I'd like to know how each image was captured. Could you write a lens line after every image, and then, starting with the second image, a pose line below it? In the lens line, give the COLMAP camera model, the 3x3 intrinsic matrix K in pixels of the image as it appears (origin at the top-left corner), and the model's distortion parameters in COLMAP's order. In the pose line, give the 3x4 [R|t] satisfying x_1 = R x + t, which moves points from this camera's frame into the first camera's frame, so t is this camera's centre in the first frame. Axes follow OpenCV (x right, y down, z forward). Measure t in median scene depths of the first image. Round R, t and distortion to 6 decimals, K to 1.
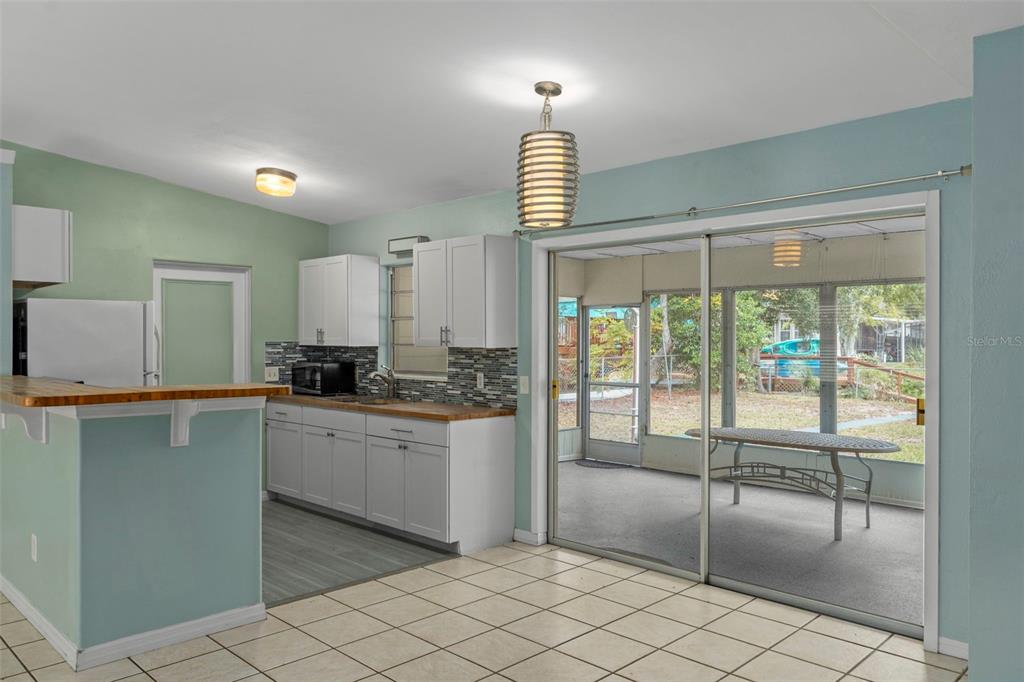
lens RADIAL K [[738.5, 0, 510.4], [0, 738.5, 340.2], [0, 0, 1]] dist [-0.010207, 0.004843]
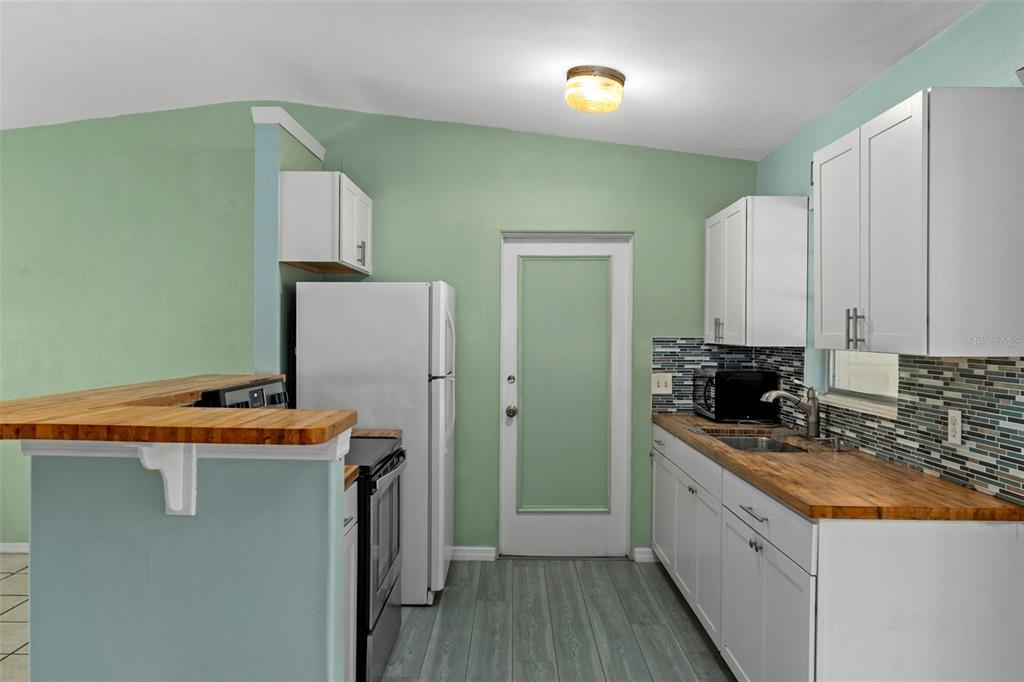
lens RADIAL K [[738.5, 0, 505.4], [0, 738.5, 338.5], [0, 0, 1]] dist [-0.010207, 0.004843]
pose [[0.698622, 0.010054, -0.715421, 0.091076], [-0.007984, 0.999949, 0.006256, -0.000415], [0.715447, 0.001342, 0.698666, 0.488958]]
